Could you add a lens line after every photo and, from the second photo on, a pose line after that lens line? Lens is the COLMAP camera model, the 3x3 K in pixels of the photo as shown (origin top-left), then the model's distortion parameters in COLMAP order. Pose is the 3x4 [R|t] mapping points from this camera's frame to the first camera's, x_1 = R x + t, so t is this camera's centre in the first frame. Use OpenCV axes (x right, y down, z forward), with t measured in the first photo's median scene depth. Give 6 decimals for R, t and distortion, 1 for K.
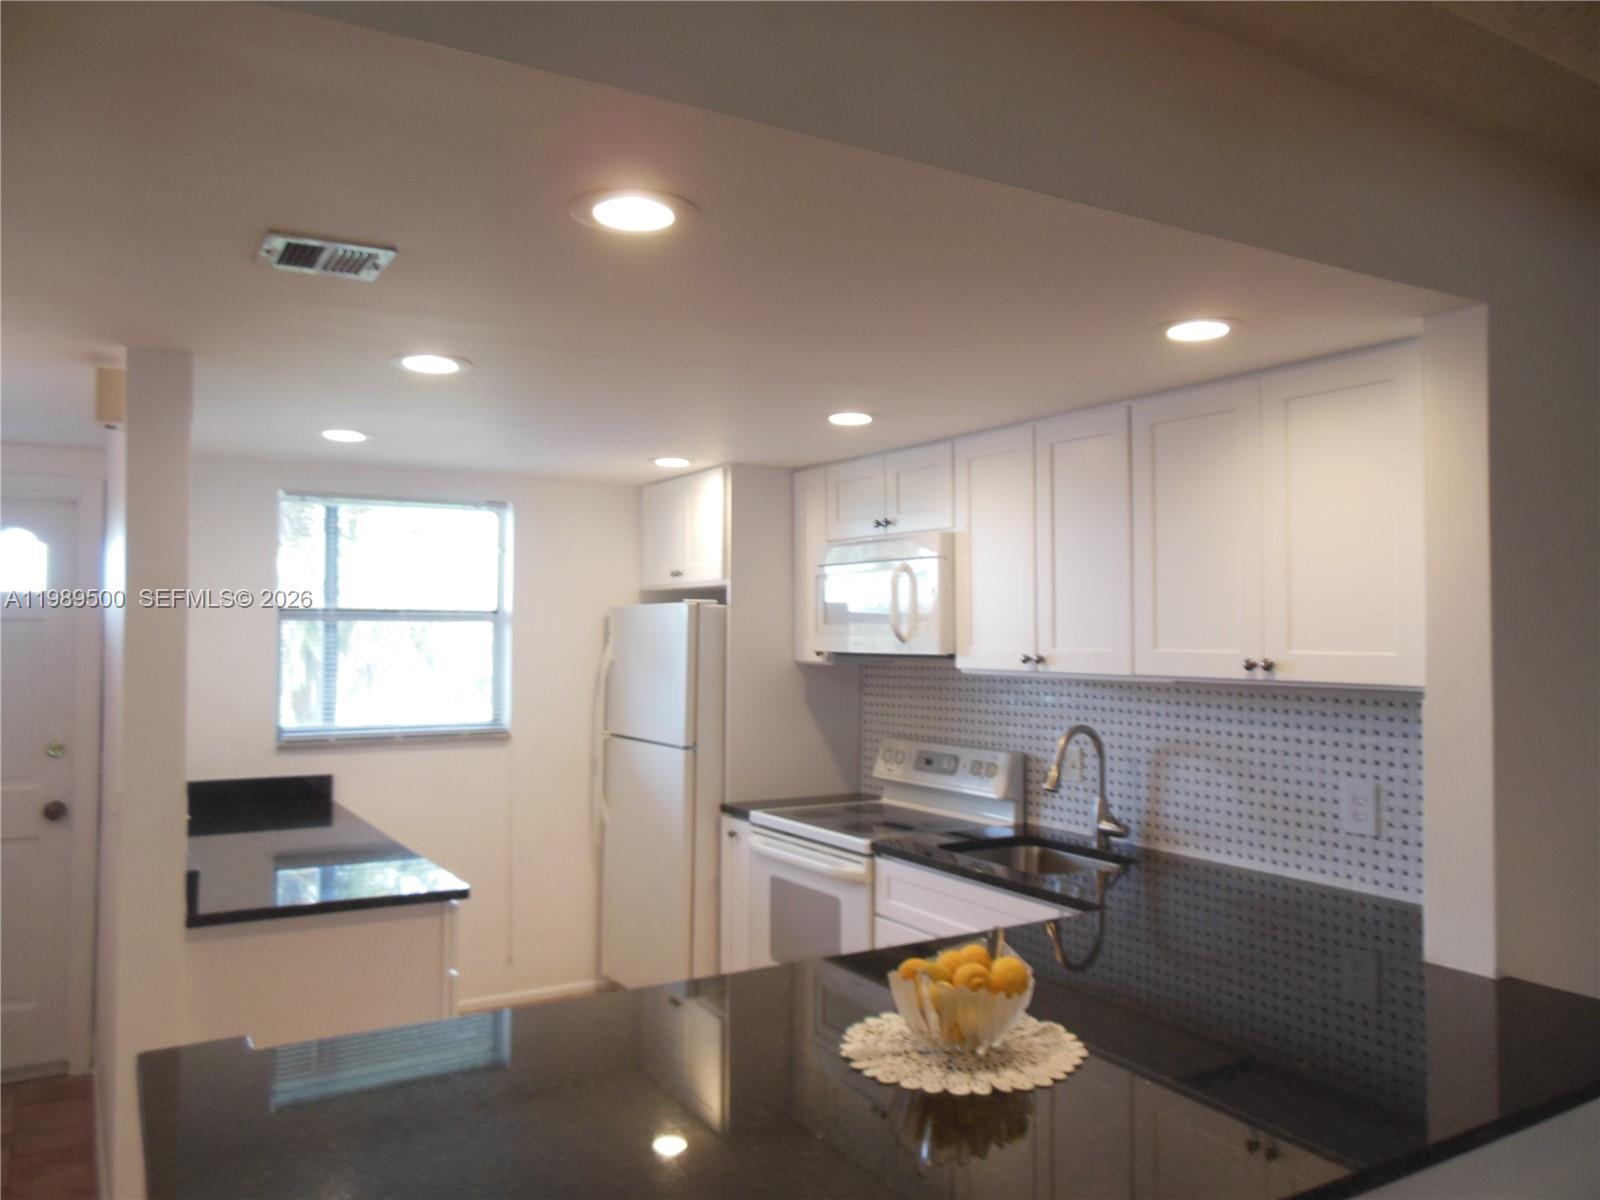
lens RADIAL K [[1216.5, 0, 800.0], [0, 1216.5, 600.0], [0, 0, 1]] dist [-0.081436, 0.136444]
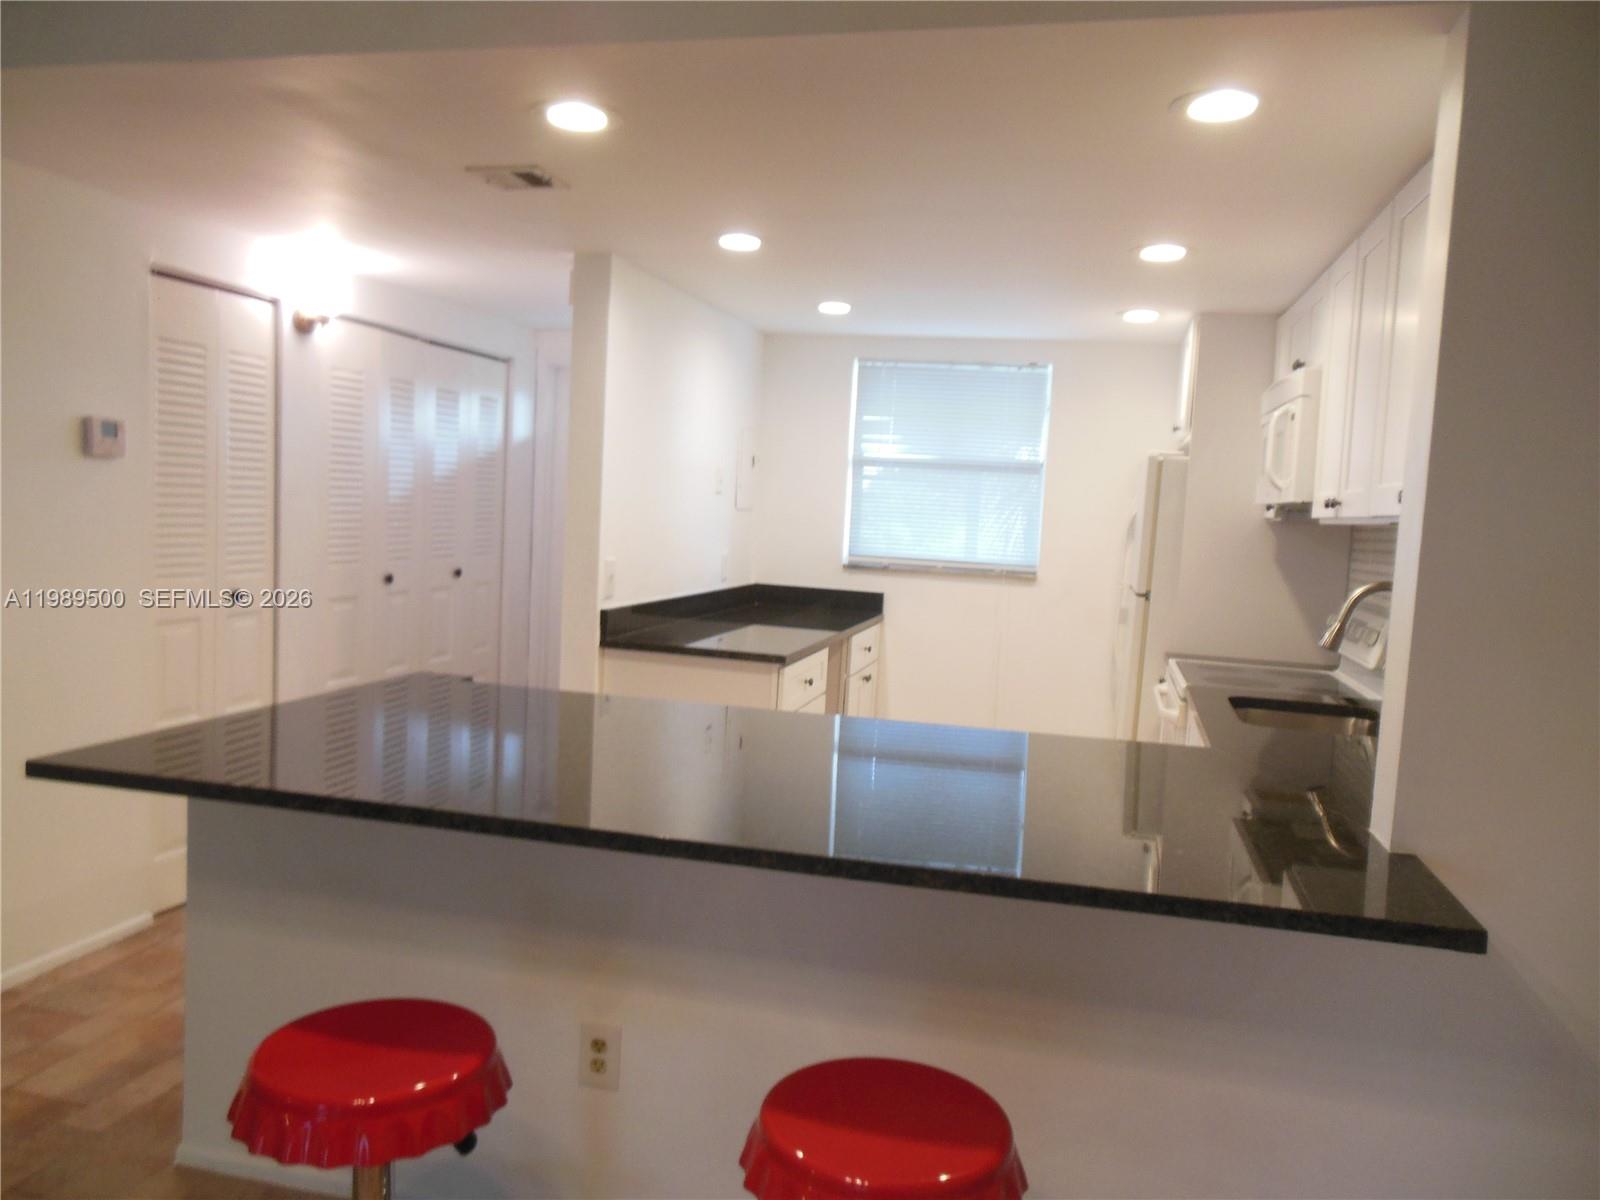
lens RADIAL K [[1216.5, 0, 800.0], [0, 1216.5, 600.0], [0, 0, 1]] dist [-0.081436, 0.136444]
pose [[0.710704, 0.093352, -0.697270, 0.492357], [-0.036289, 0.994702, 0.096185, 0.044100], [0.702555, -0.043055, 0.710326, 0.078238]]
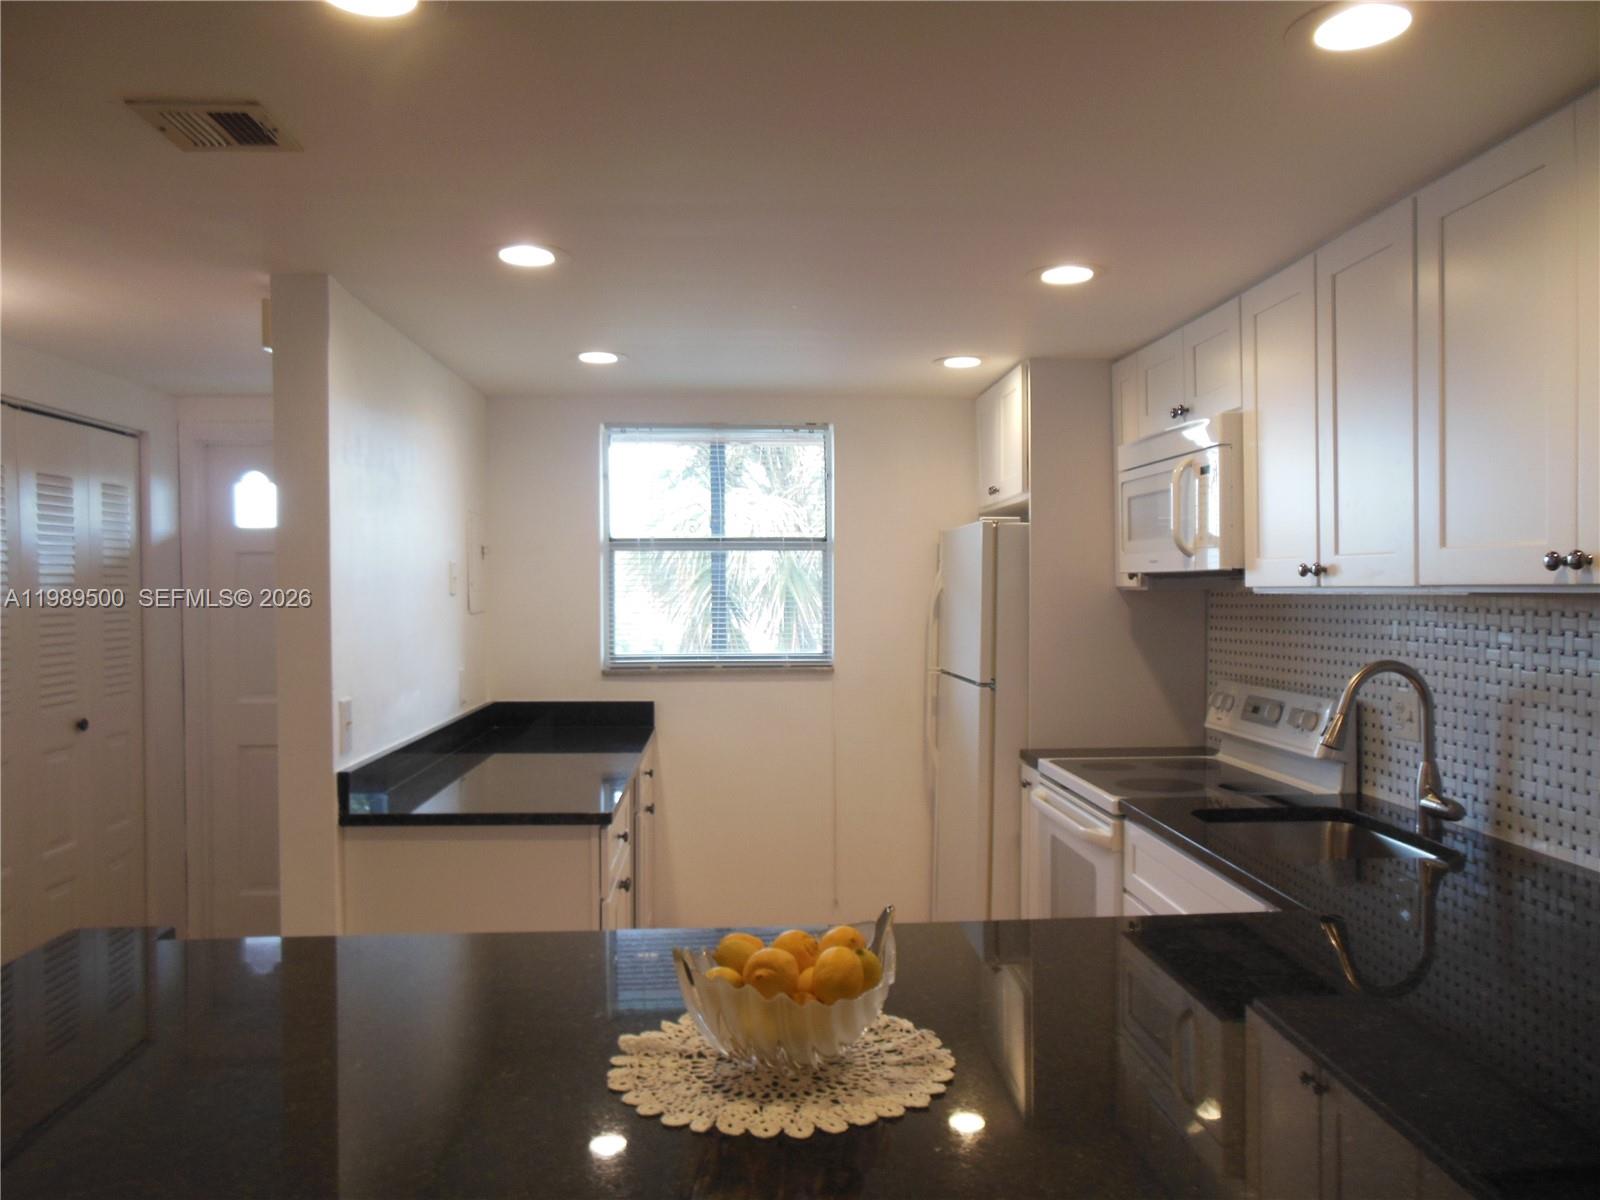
lens RADIAL K [[1216.5, 0, 800.0], [0, 1216.5, 600.0], [0, 0, 1]] dist [-0.081436, 0.136444]
pose [[0.886686, 0.000101, -0.462371, 0.232054], [0.016417, 0.999363, 0.031701, 0.035240], [0.462080, -0.035699, 0.886120, 0.183185]]
